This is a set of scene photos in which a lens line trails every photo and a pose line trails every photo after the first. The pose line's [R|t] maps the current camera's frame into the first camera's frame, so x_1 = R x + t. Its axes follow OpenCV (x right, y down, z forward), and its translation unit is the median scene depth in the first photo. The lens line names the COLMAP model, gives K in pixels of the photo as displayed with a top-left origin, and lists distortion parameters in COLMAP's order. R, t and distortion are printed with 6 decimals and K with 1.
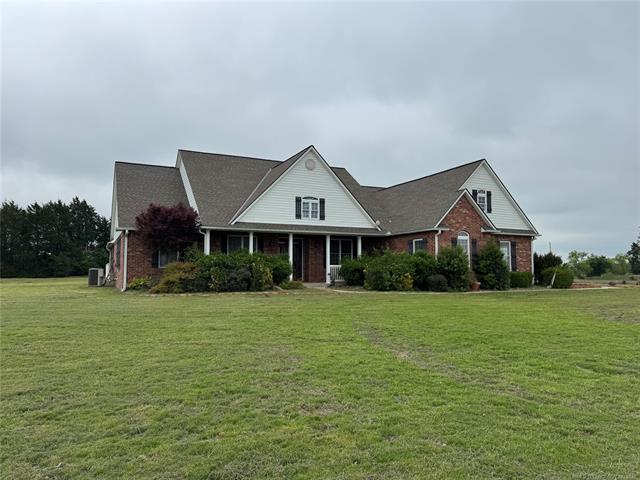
lens RADIAL K [[455.9, 0, 317.2], [0, 455.9, 239.3], [0, 0, 1]] dist [0.065526, -0.036466]
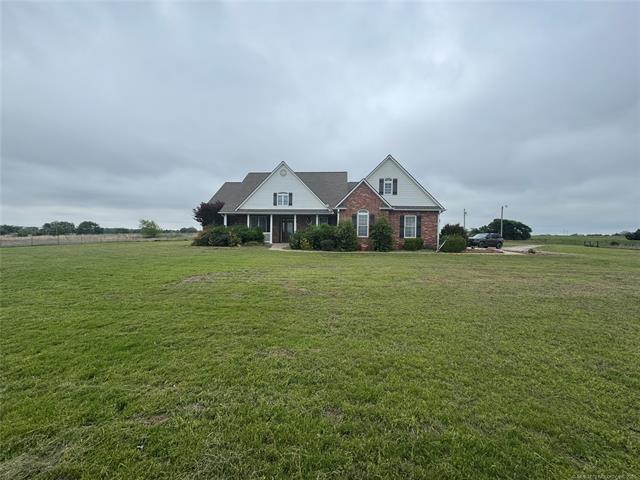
lens RADIAL K [[255.3, 0, 319.8], [0, 255.3, 236.4], [0, 0, 1]] dist [-0.001417, 0.000305]
pose [[0.871837, 0.012089, -0.489647, 0.667996], [0.020821, 0.997877, 0.061709, 0.016770], [0.489354, -0.063995, 0.869734, 0.280576]]
